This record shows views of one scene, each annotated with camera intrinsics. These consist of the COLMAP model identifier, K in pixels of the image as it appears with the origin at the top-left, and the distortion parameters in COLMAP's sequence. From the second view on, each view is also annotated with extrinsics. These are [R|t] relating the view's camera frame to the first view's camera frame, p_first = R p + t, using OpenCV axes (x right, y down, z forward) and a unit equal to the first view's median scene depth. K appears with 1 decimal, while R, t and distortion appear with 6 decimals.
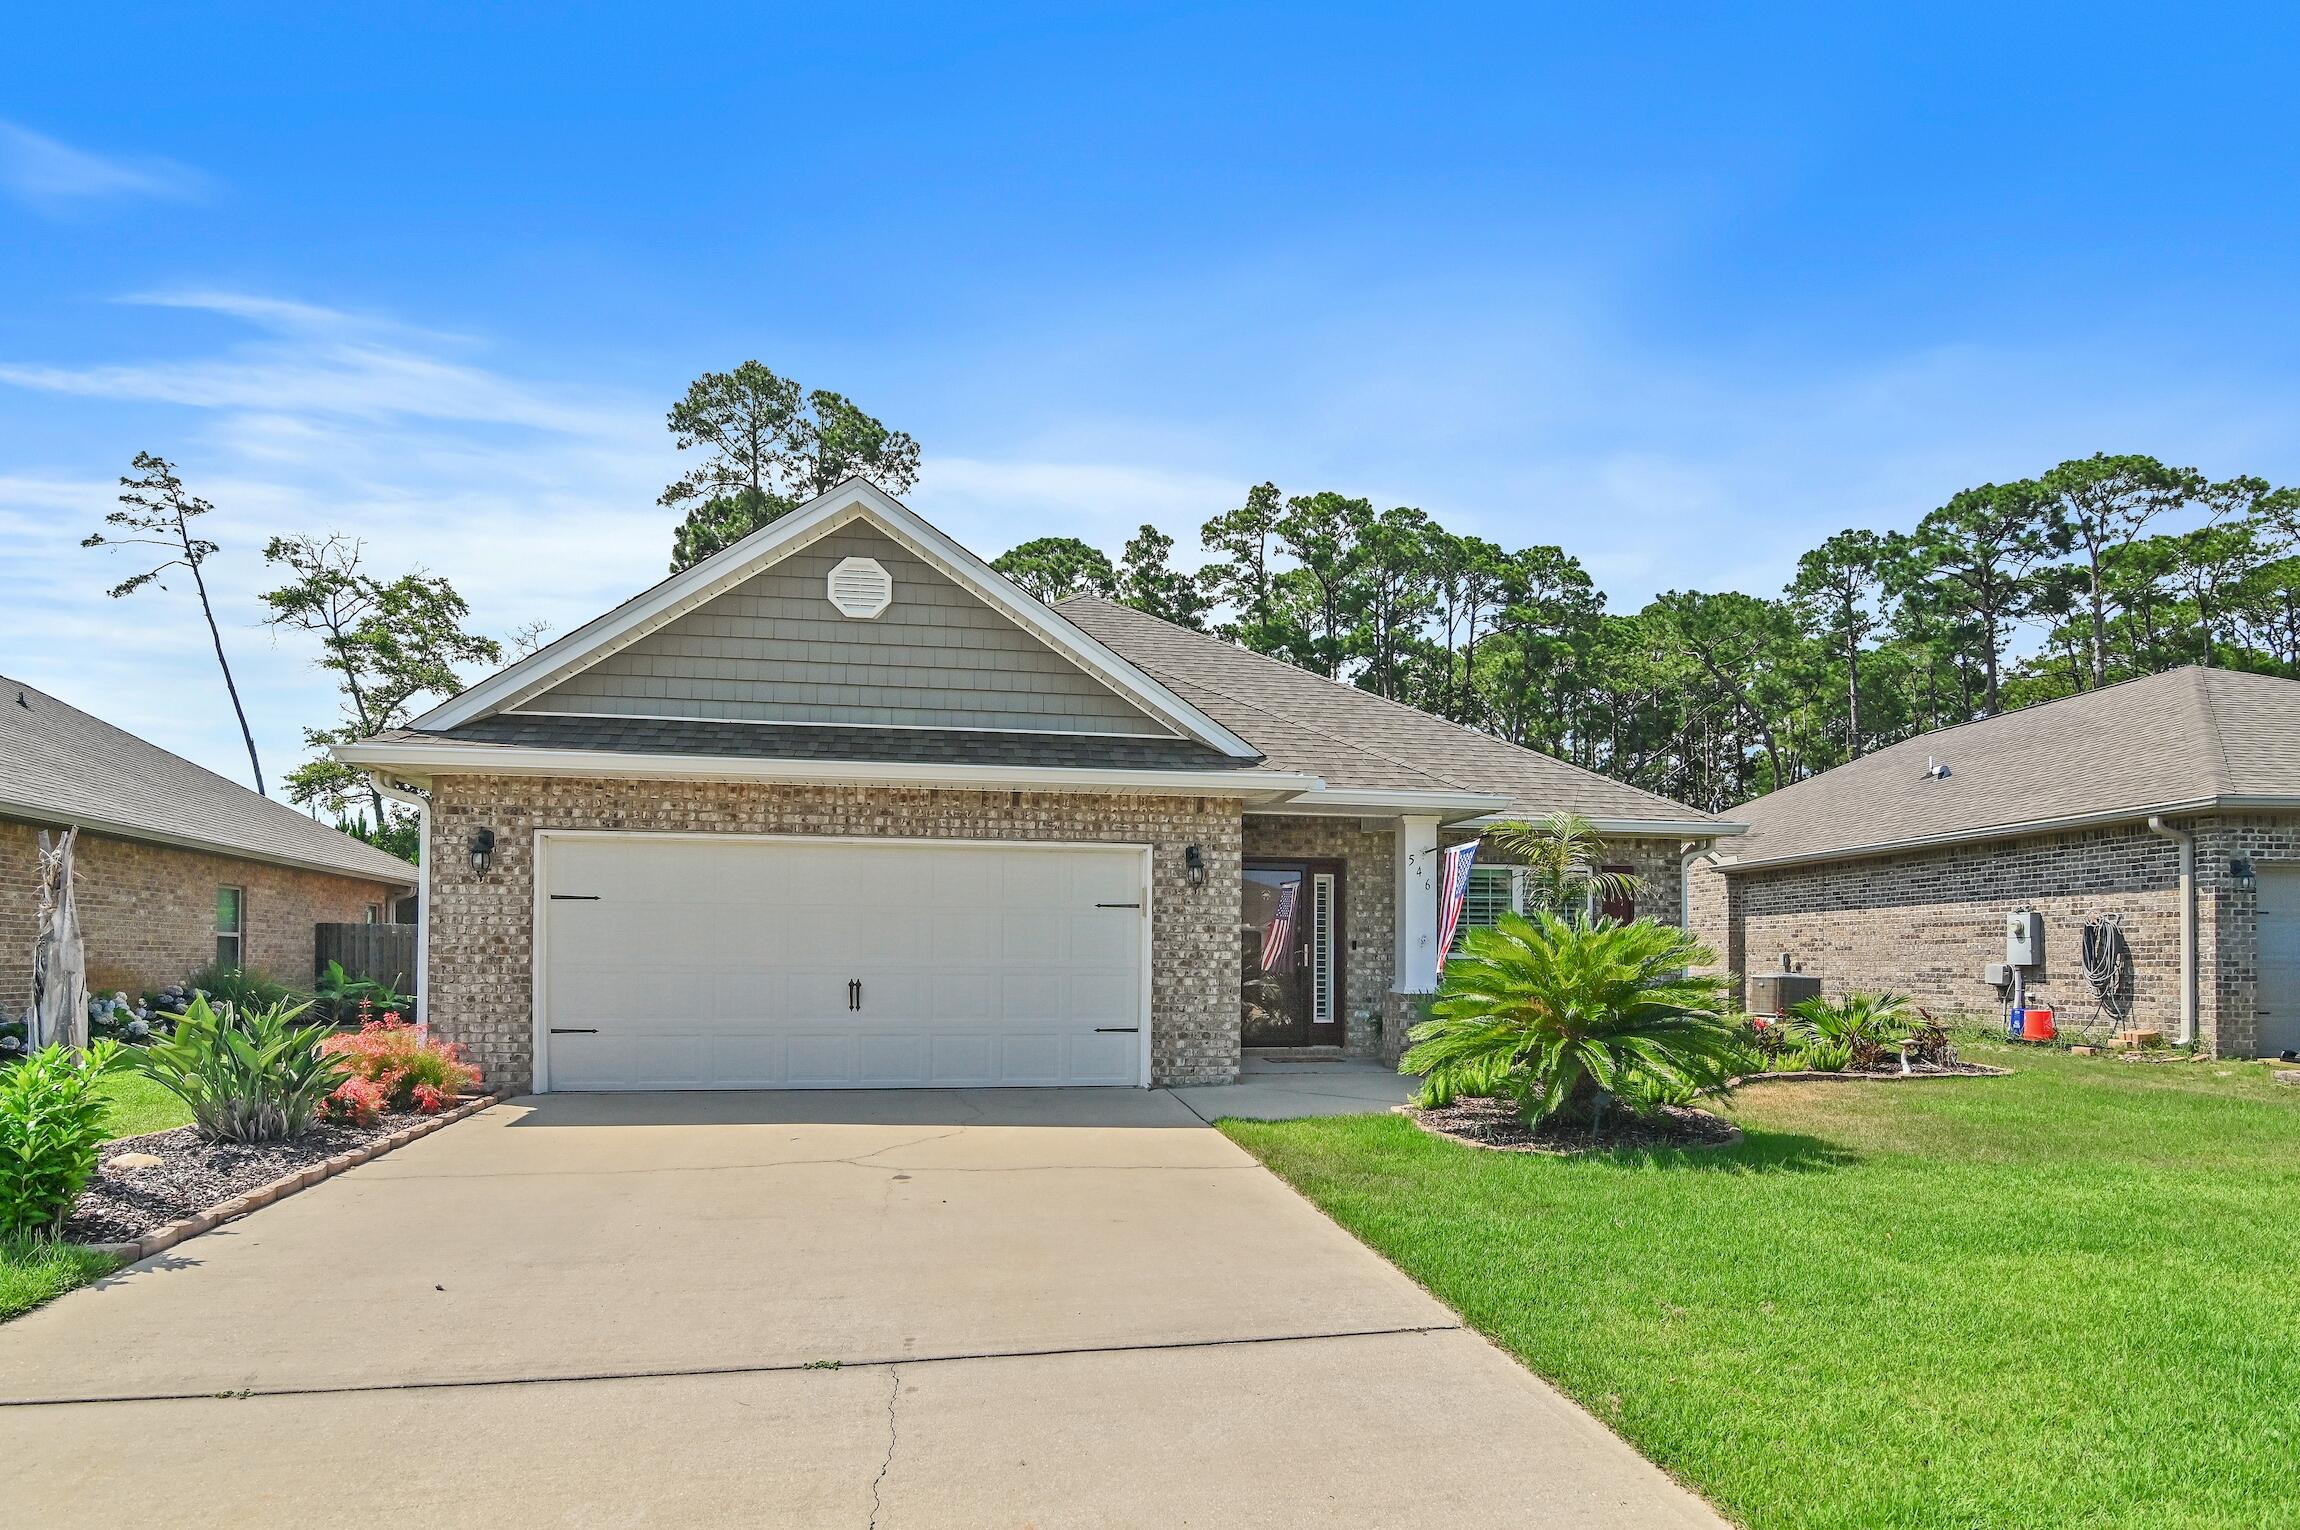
lens RADIAL K [[1161.6, 0, 1150.3], [0, 1161.6, 910.3], [0, 0, 1]] dist [-0.003478, -0.000960]
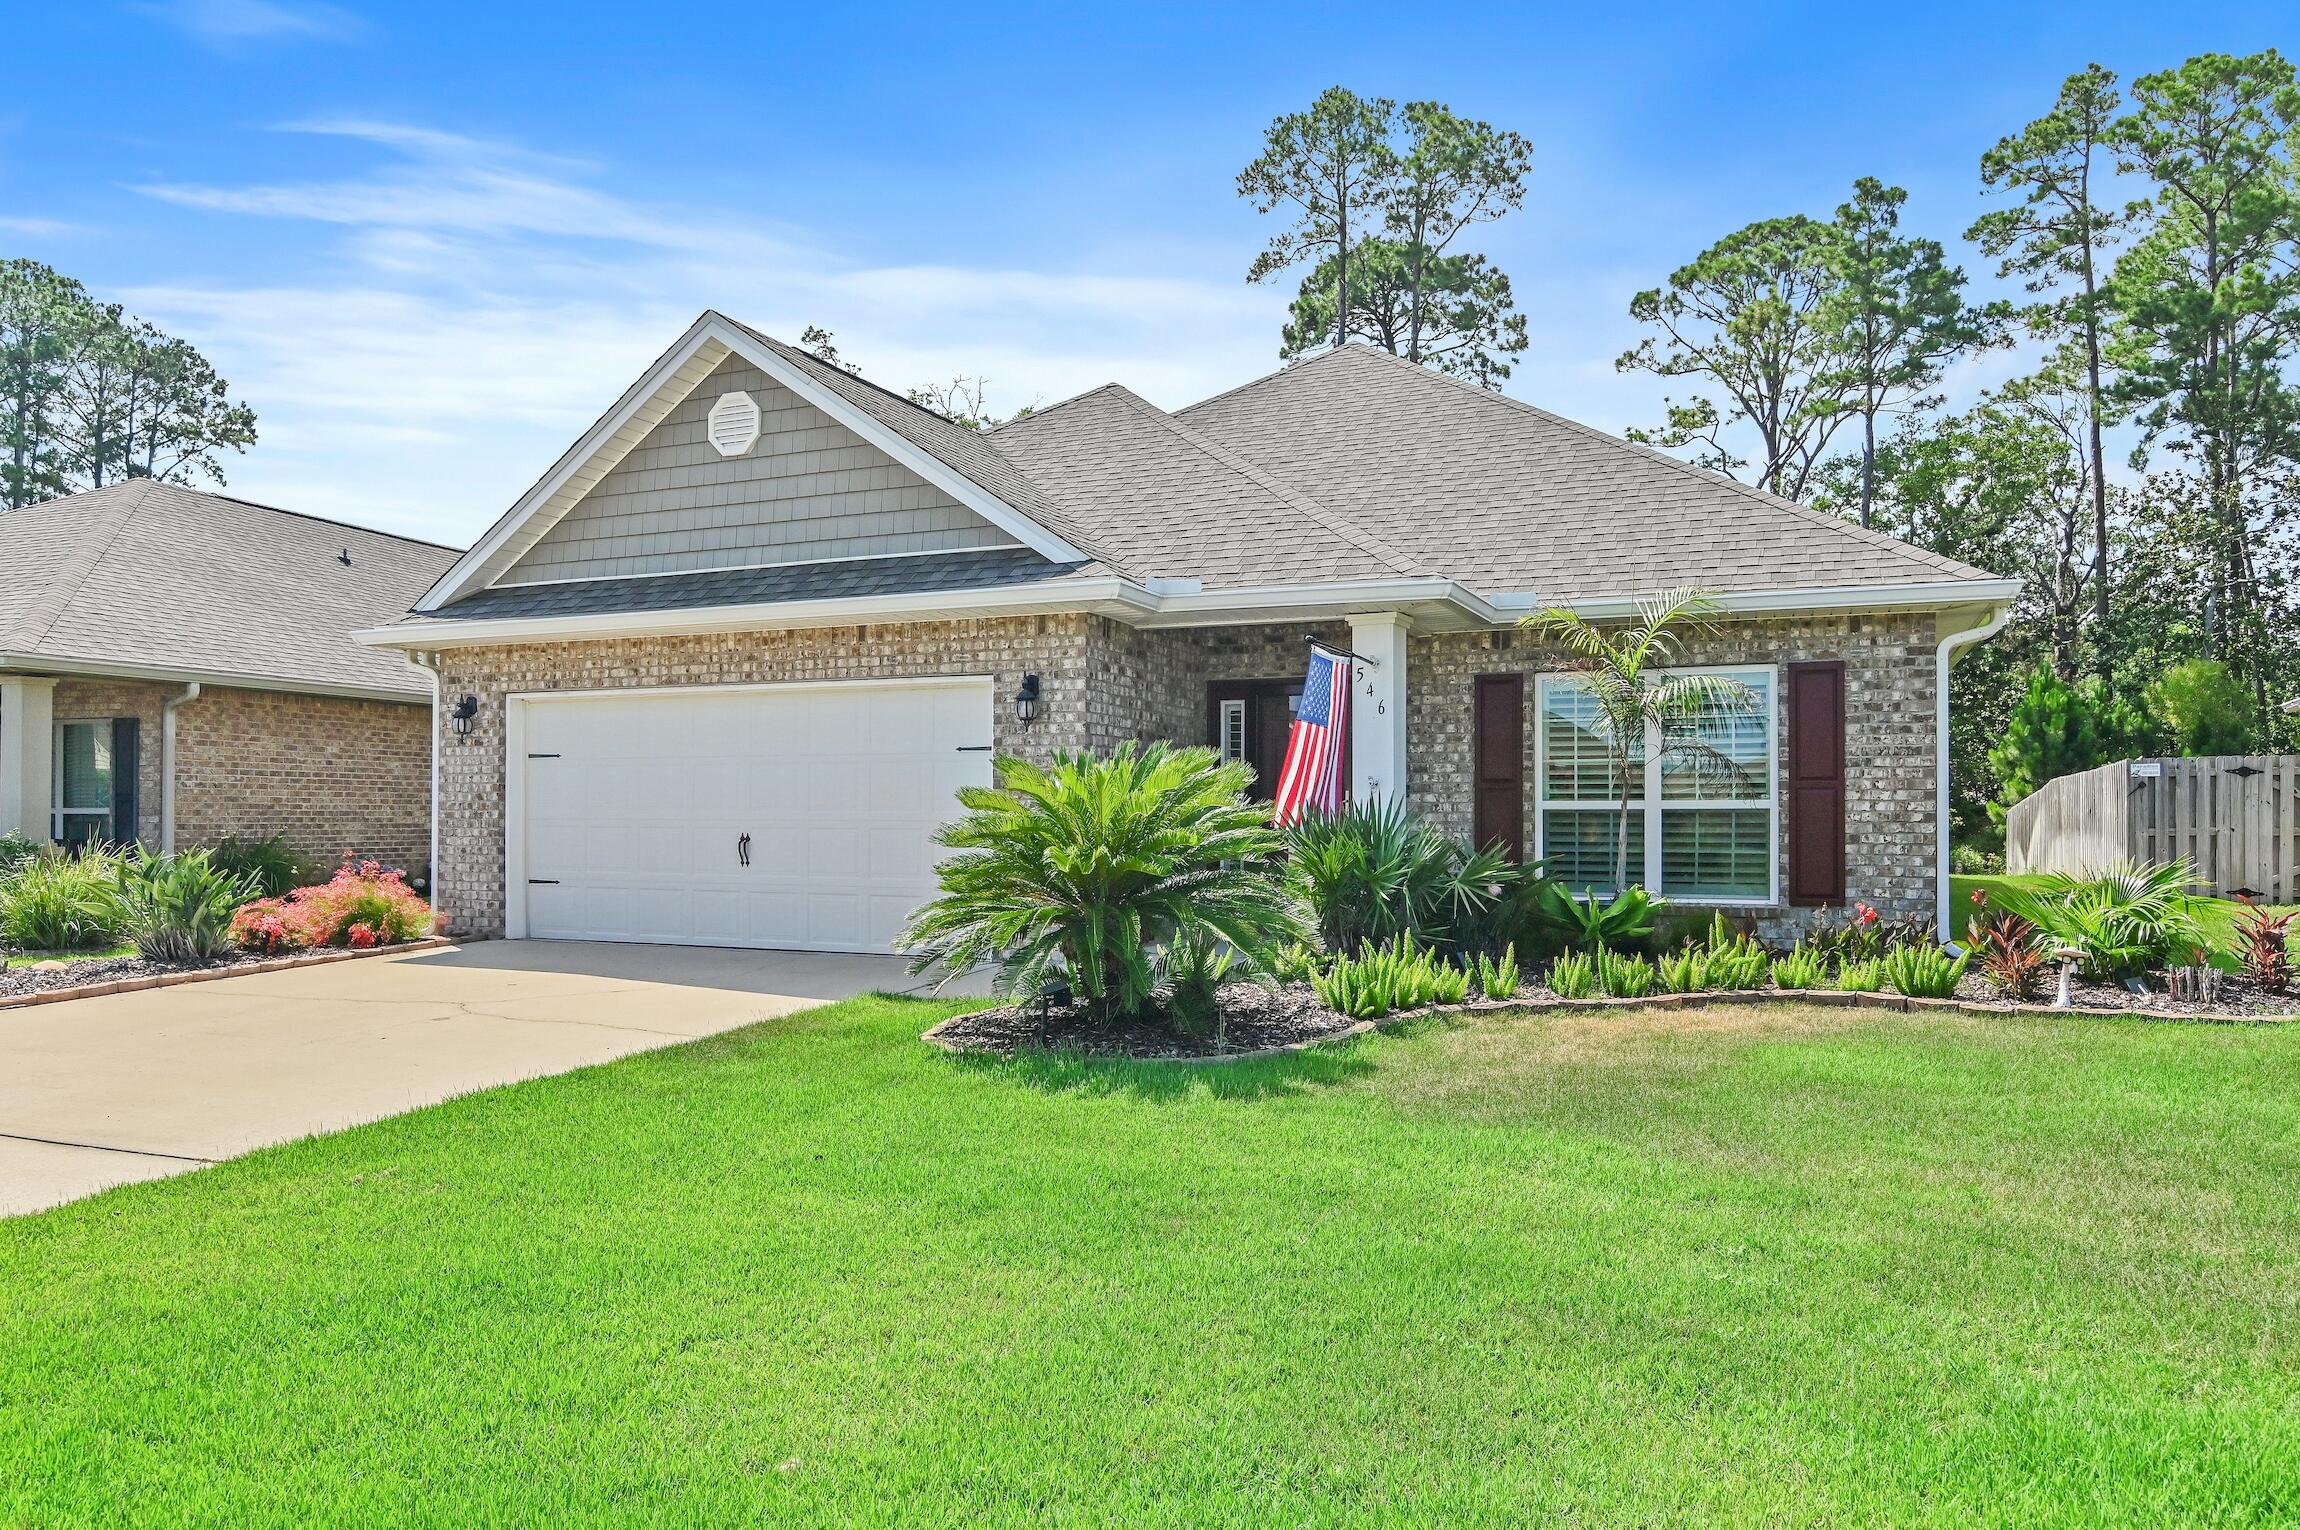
lens RADIAL K [[1531.4, 0, 1150.0], [0, 1531.4, 765.0], [0, 0, 1]] dist [-0.011234, 0.001244]
pose [[0.842360, -0.022879, -0.538429, 0.708948], [0.025679, 0.999668, -0.002305, 0.014482], [0.538303, -0.011884, 0.842668, 0.120476]]
